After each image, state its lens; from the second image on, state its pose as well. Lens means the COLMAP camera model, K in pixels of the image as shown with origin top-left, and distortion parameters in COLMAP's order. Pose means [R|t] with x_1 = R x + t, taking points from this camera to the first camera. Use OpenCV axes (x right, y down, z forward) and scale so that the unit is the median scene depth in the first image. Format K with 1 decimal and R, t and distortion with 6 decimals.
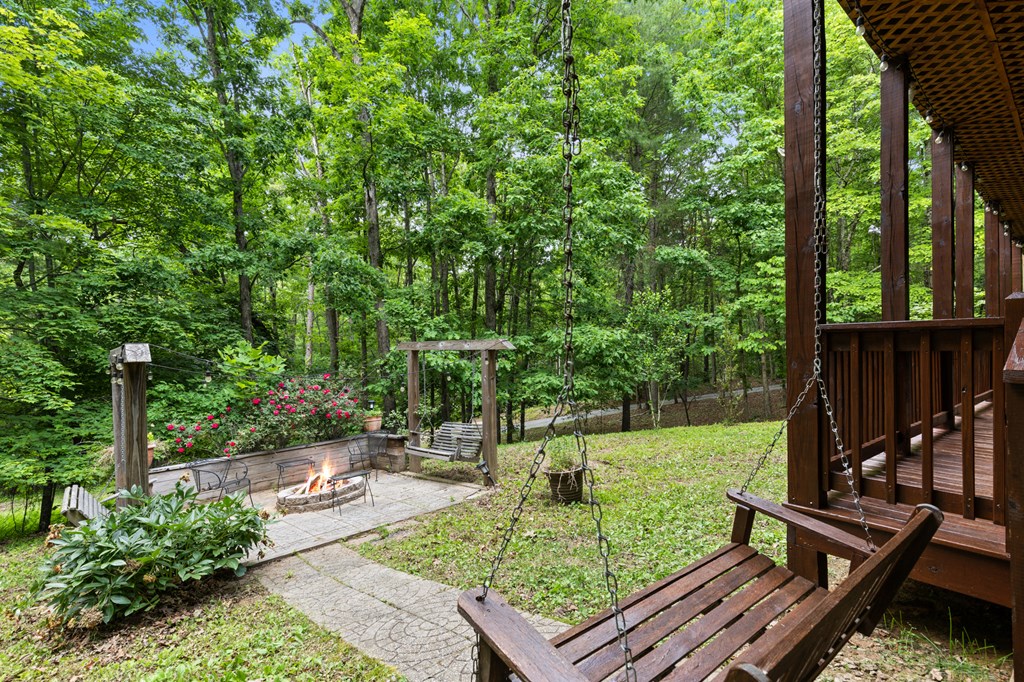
lens RADIAL K [[479.4, 0, 507.1], [0, 479.4, 340.3], [0, 0, 1]] dist [0.001182, 0.000294]
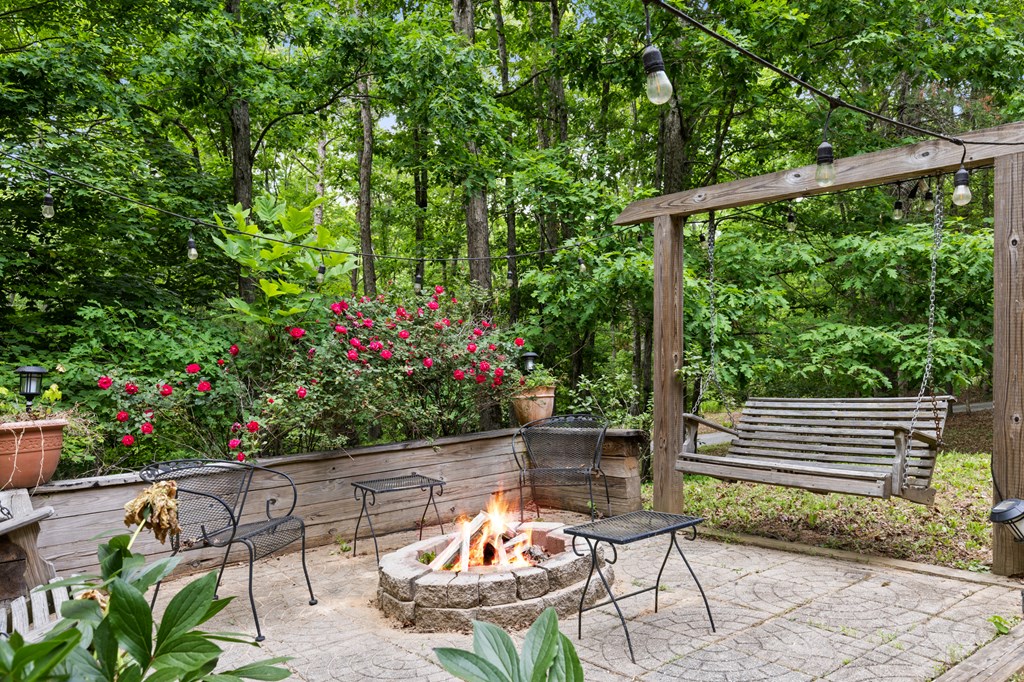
lens RADIAL K [[733.2, 0, 511.2], [0, 733.2, 323.7], [0, 0, 1]] dist [0.002396, 0.001520]
pose [[0.993125, 0.018146, -0.115643, -0.251961], [-0.017214, 0.999811, 0.009049, 0.104991], [0.115785, -0.006997, 0.993250, 0.368765]]
